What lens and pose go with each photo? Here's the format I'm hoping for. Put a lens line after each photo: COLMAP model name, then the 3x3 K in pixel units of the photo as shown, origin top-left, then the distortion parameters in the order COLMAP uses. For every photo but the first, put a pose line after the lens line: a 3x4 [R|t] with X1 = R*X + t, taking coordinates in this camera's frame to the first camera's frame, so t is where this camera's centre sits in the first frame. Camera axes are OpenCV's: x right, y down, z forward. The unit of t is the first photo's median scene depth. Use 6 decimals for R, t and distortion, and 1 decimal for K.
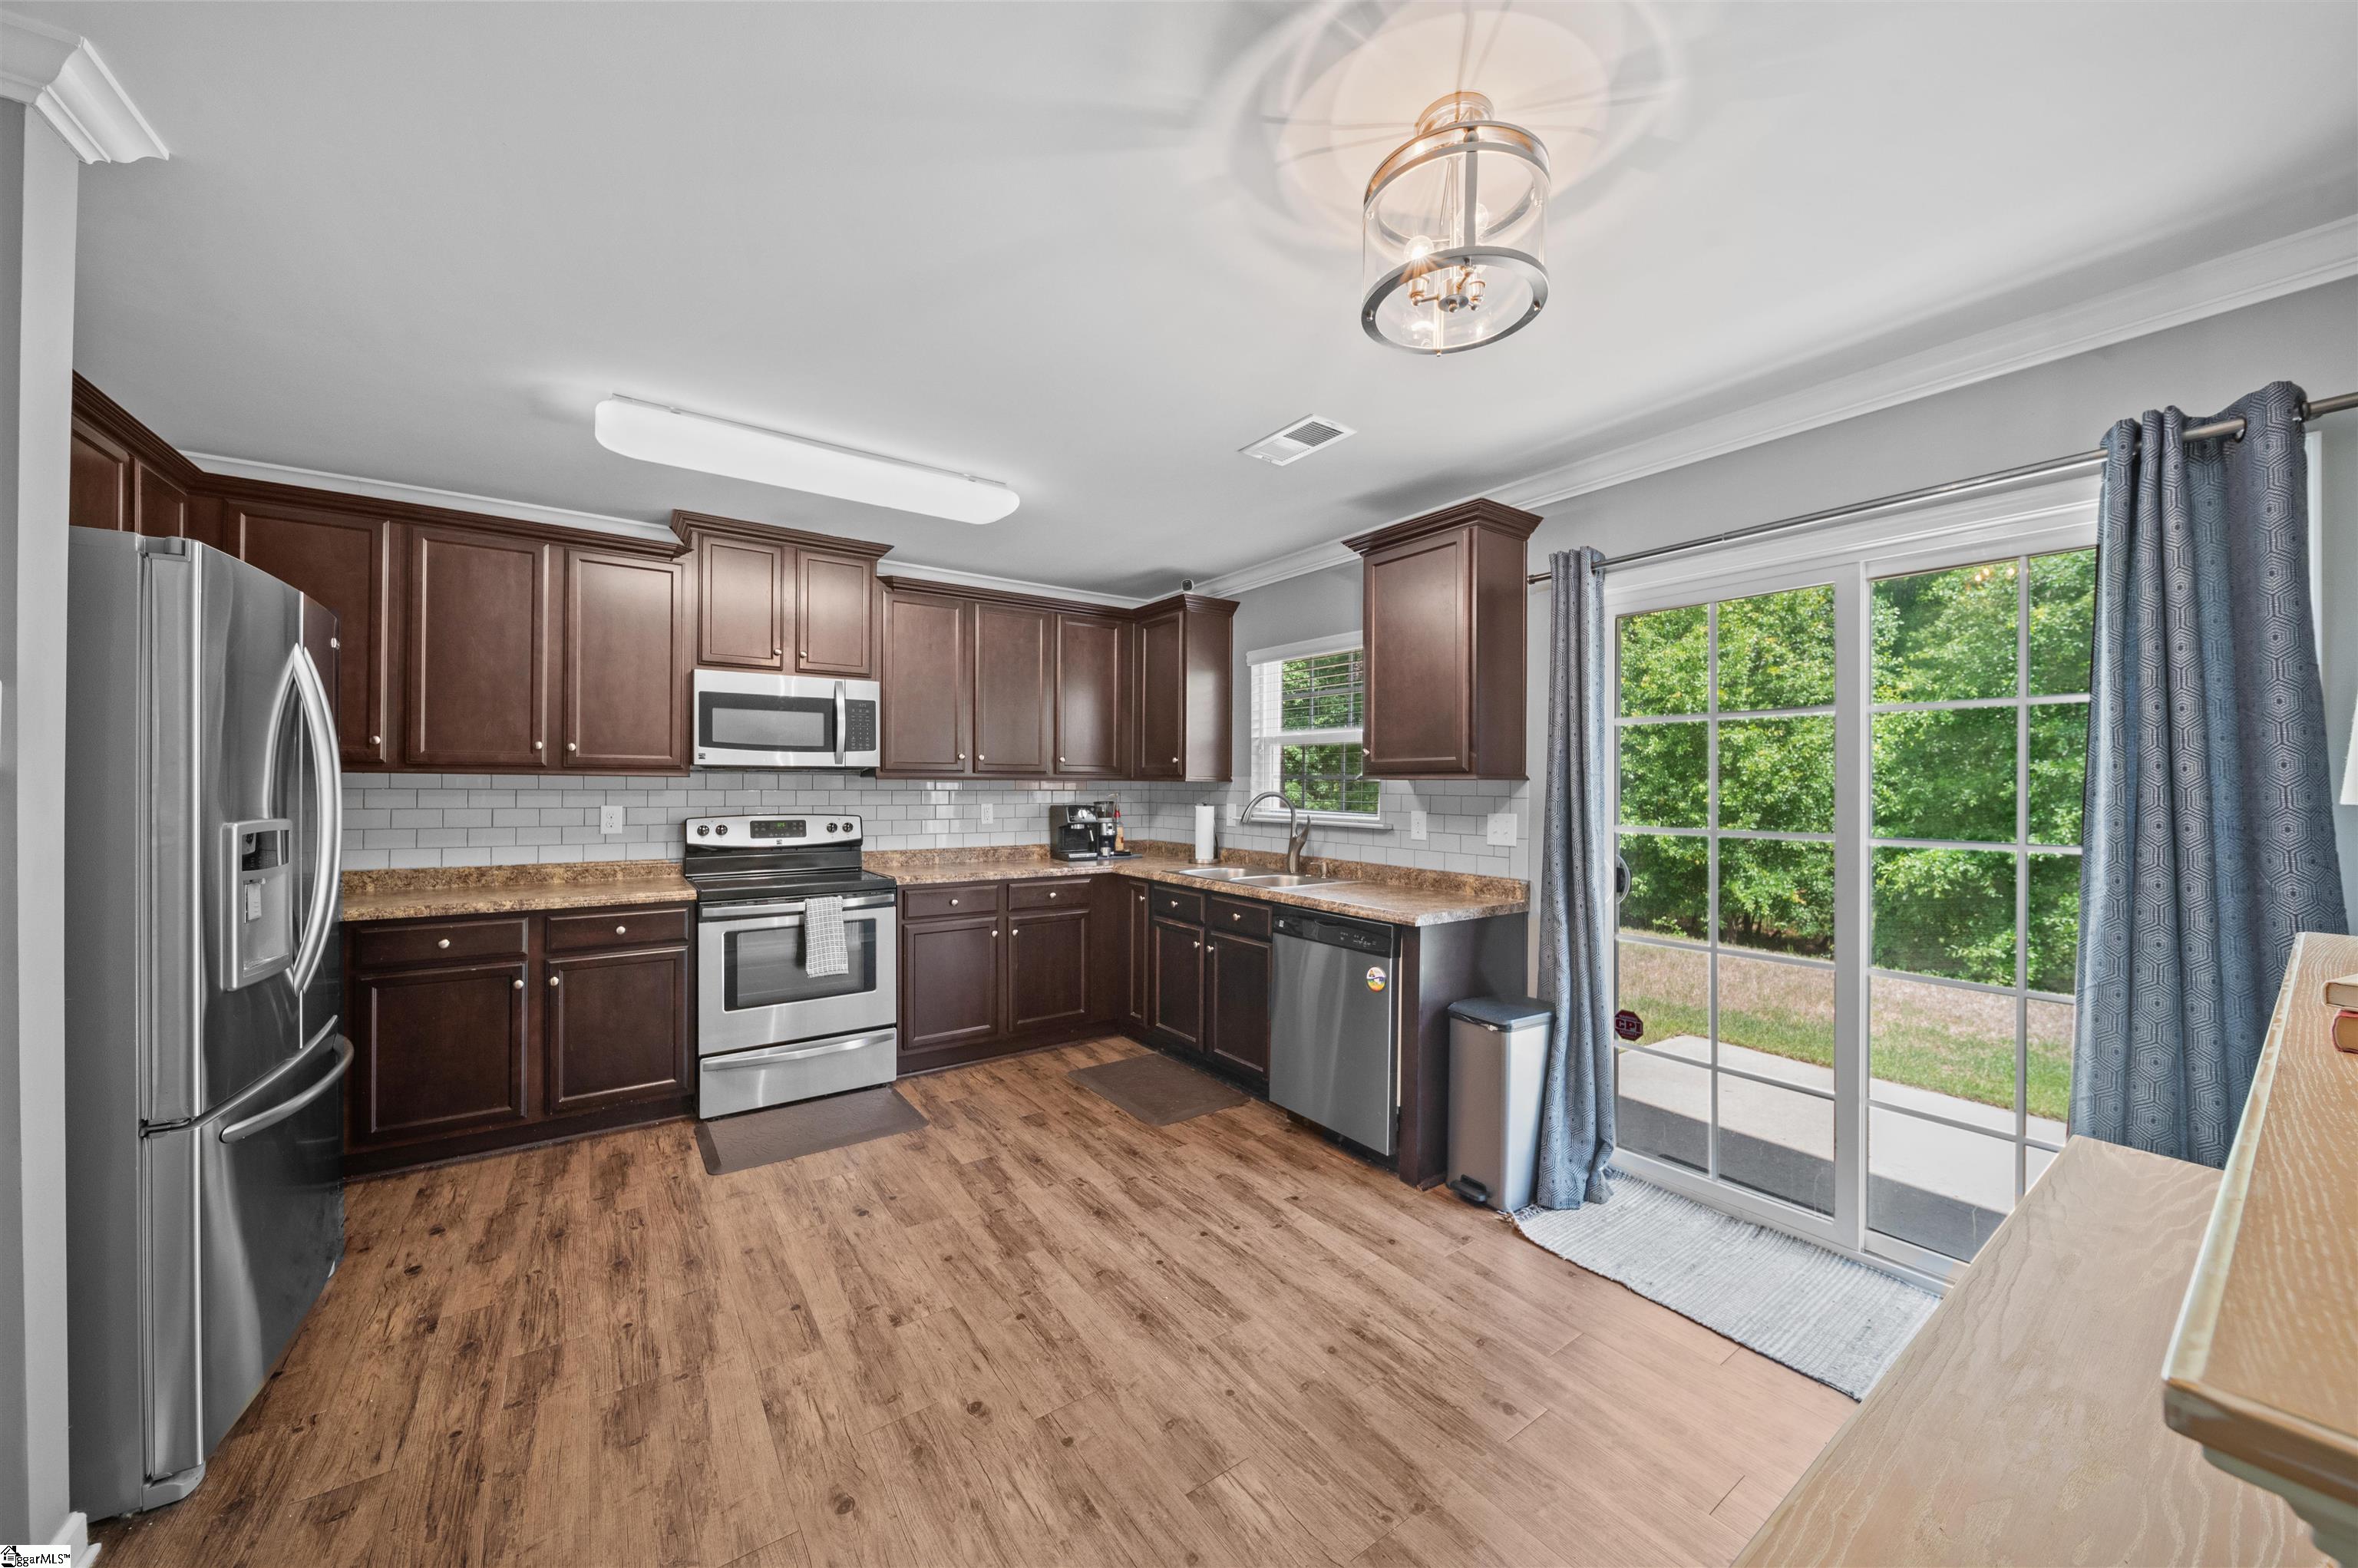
lens RADIAL K [[848.7, 0, 1183.4], [0, 848.7, 784.7], [0, 0, 1]] dist [-0.001629, -0.000904]
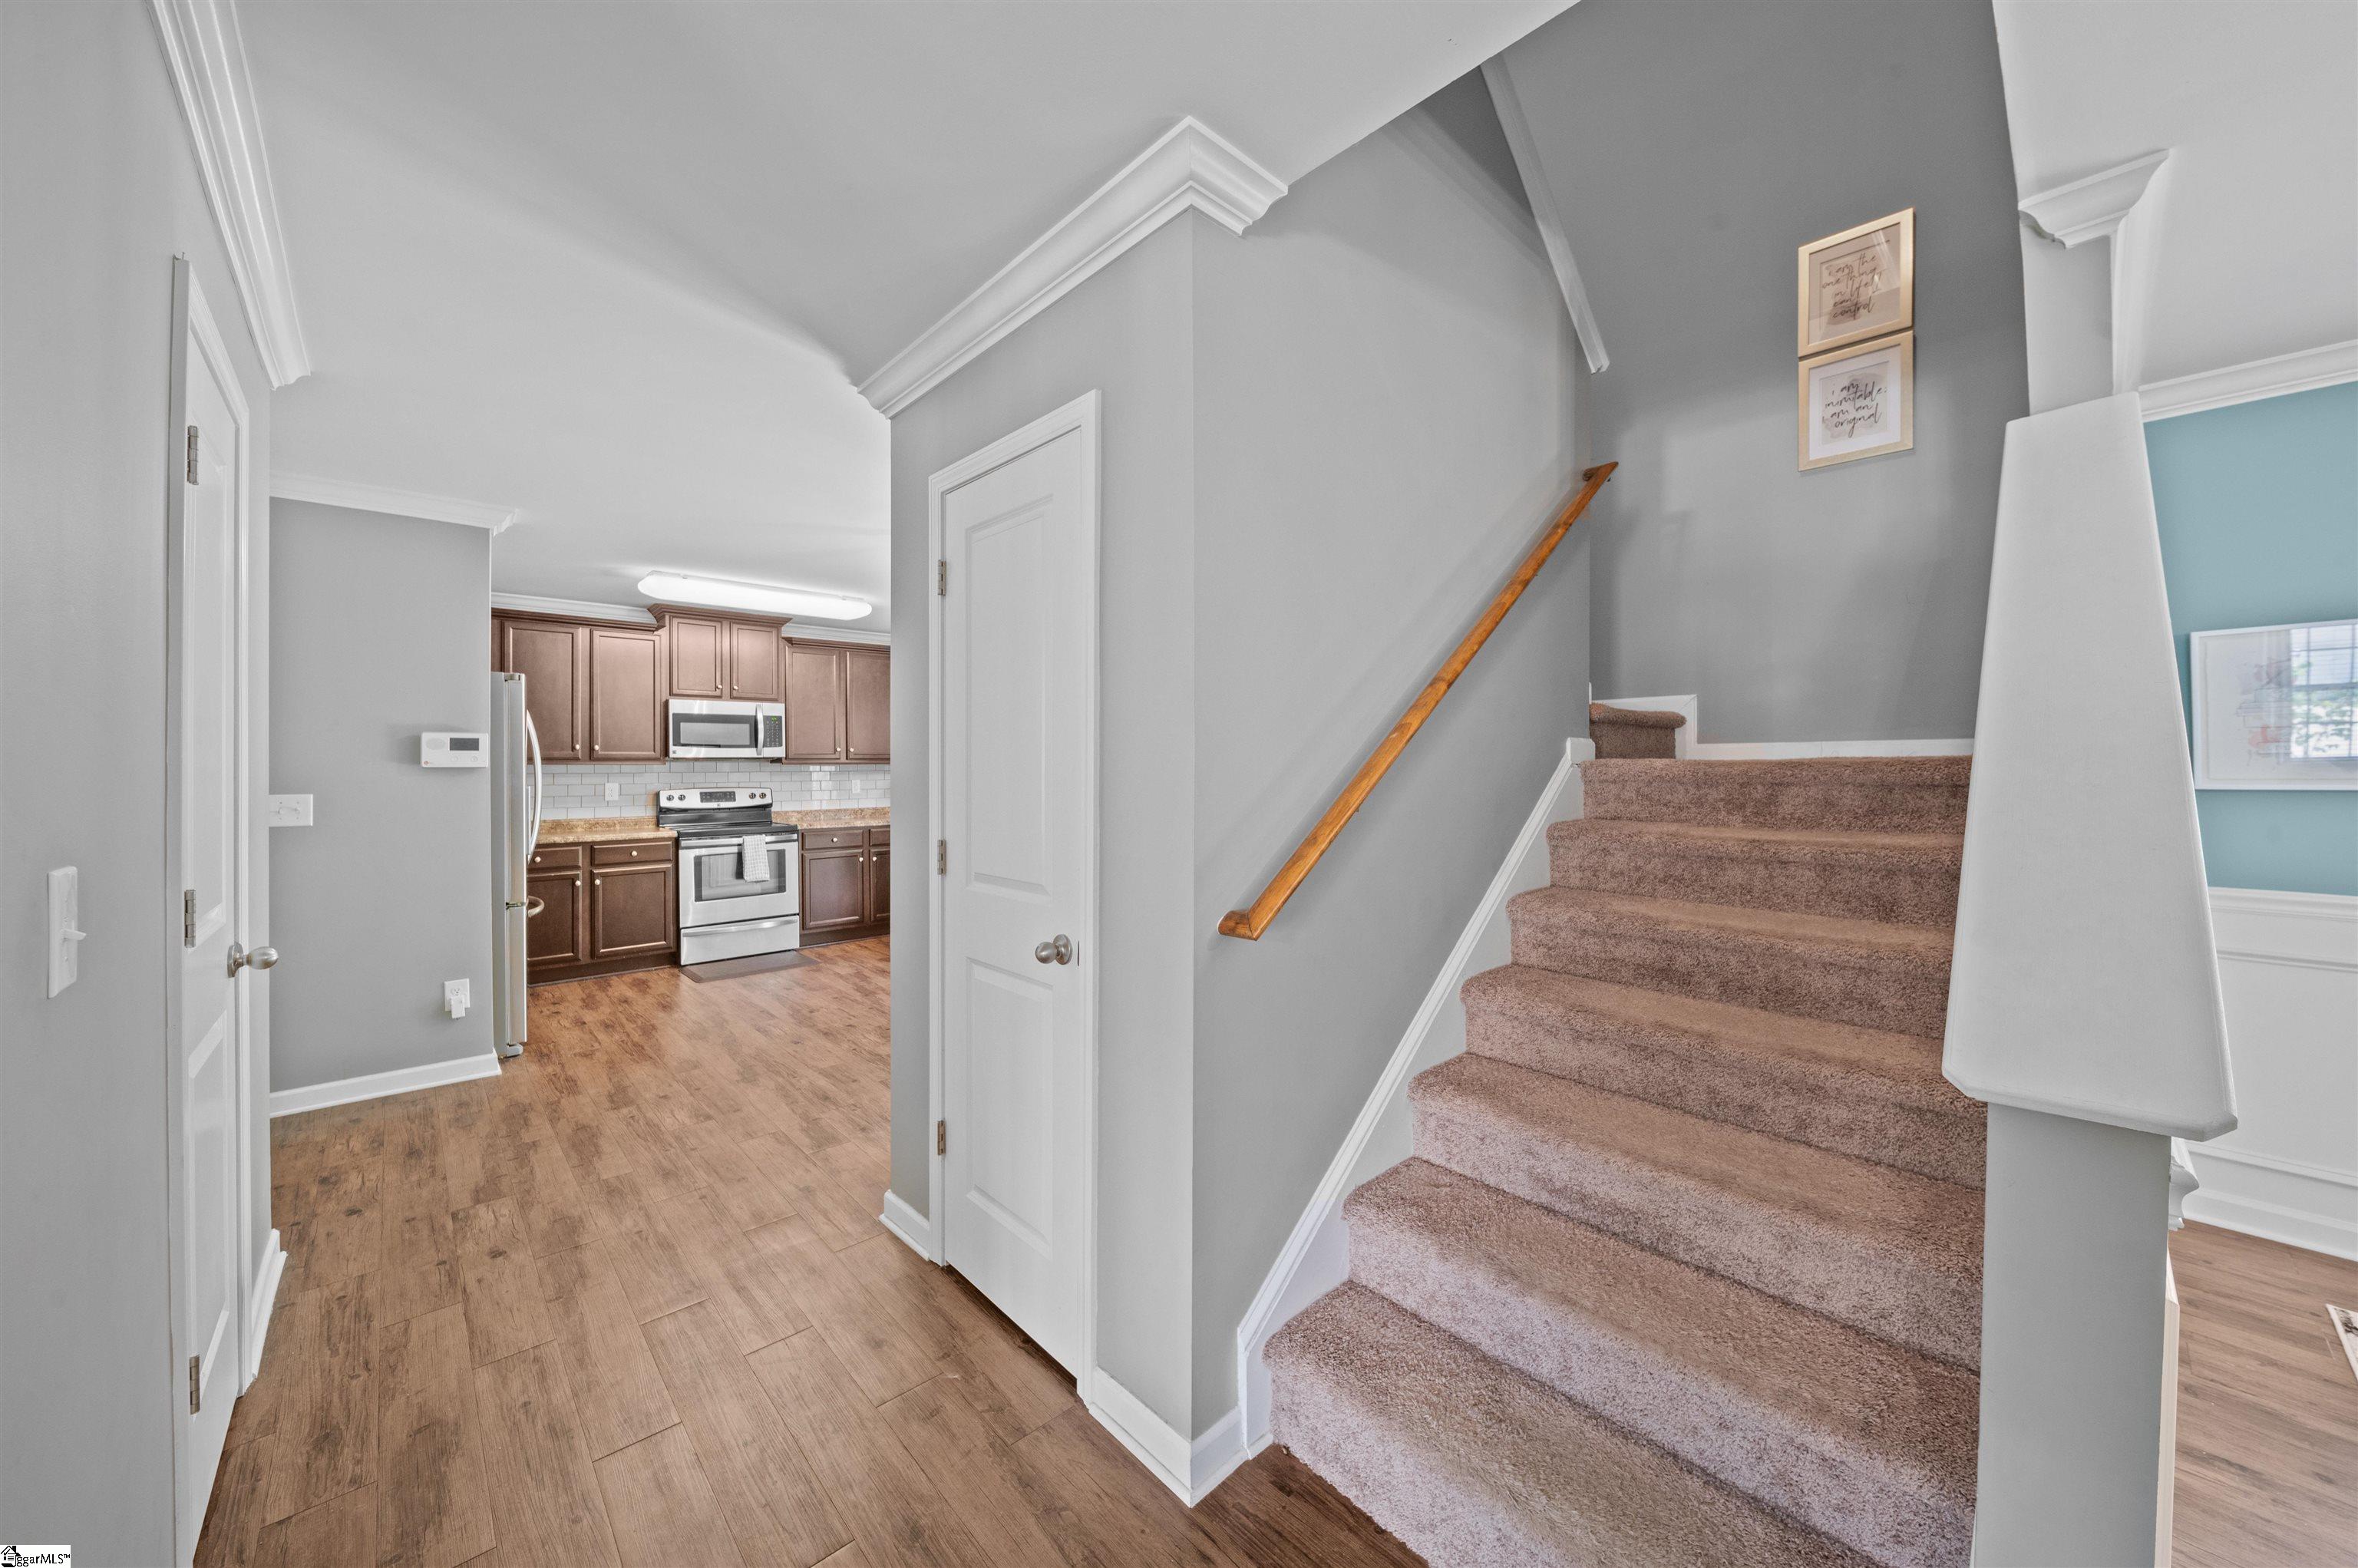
lens RADIAL K [[848.7, 0, 1183.8], [0, 848.7, 761.1], [0, 0, 1]] dist [-0.001629, -0.000904]
pose [[0.990961, -0.010973, 0.133700, 0.186773], [0.011599, 0.999925, -0.003907, 0.002157], [-0.133647, 0.005423, 0.991014, -0.740298]]
